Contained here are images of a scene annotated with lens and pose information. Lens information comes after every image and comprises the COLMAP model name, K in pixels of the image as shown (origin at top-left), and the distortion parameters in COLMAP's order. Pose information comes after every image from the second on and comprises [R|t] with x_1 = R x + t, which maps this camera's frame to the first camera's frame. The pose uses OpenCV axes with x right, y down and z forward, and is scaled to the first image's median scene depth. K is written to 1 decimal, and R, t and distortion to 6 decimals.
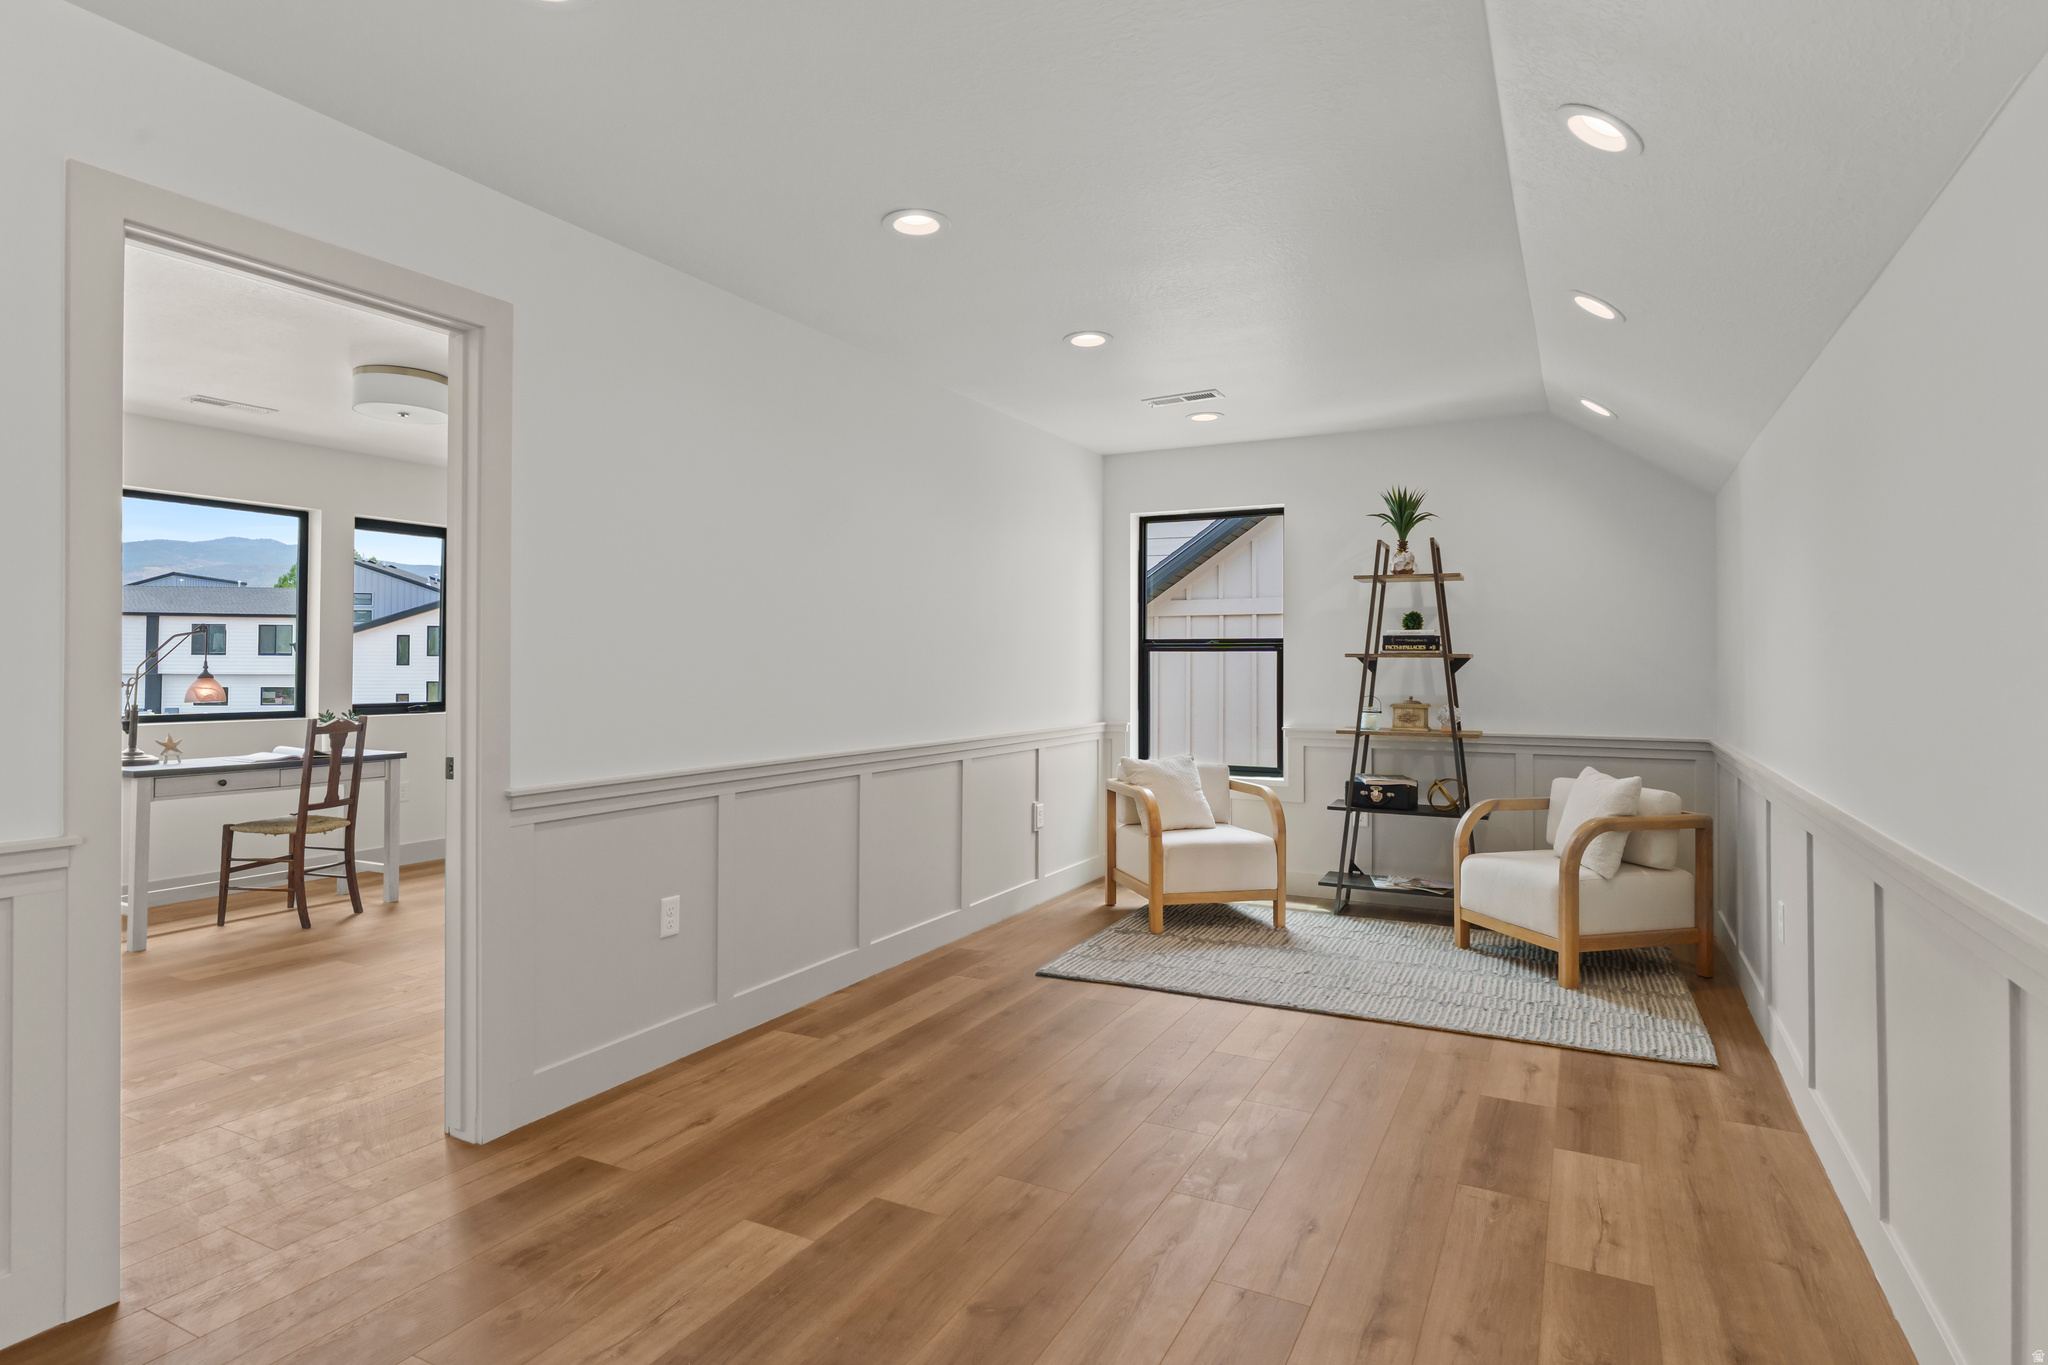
lens RADIAL K [[1095.0, 0, 1020.2], [0, 1095.0, 662.0], [0, 0, 1]] dist [-0.012975, 0.000214]
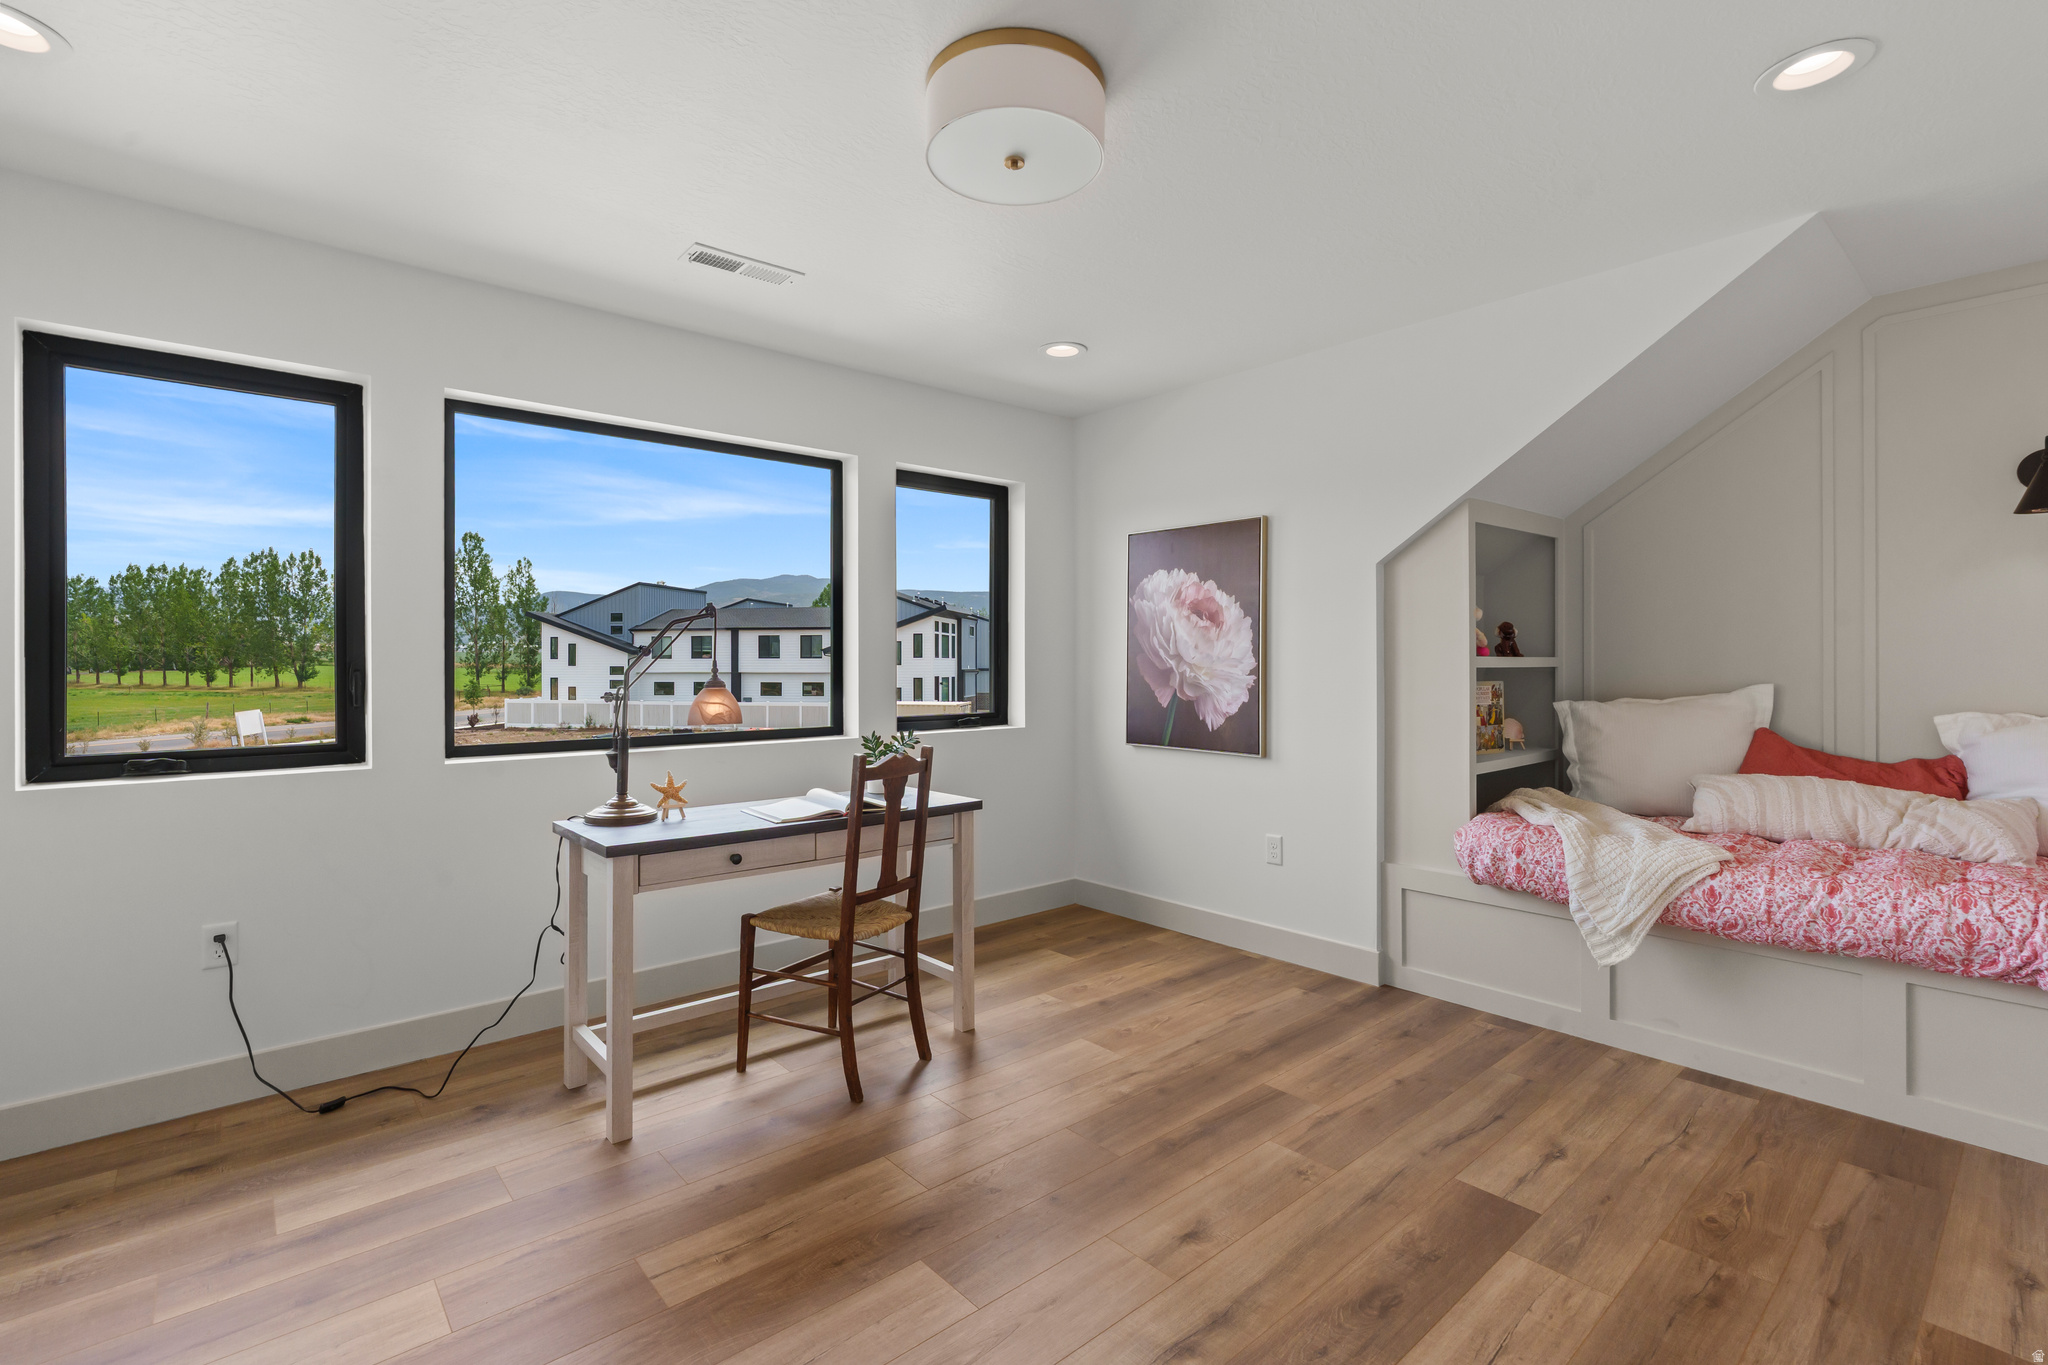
lens RADIAL K [[923.7, 0, 1024.1], [0, 923.7, 665.6], [0, 0, 1]] dist [-0.004962, 0.000596]
pose [[0.930693, -0.009977, -0.365664, -0.363368], [0.012965, 0.999900, 0.005719, 0.000819], [0.365571, -0.010063, 0.930729, 0.535492]]
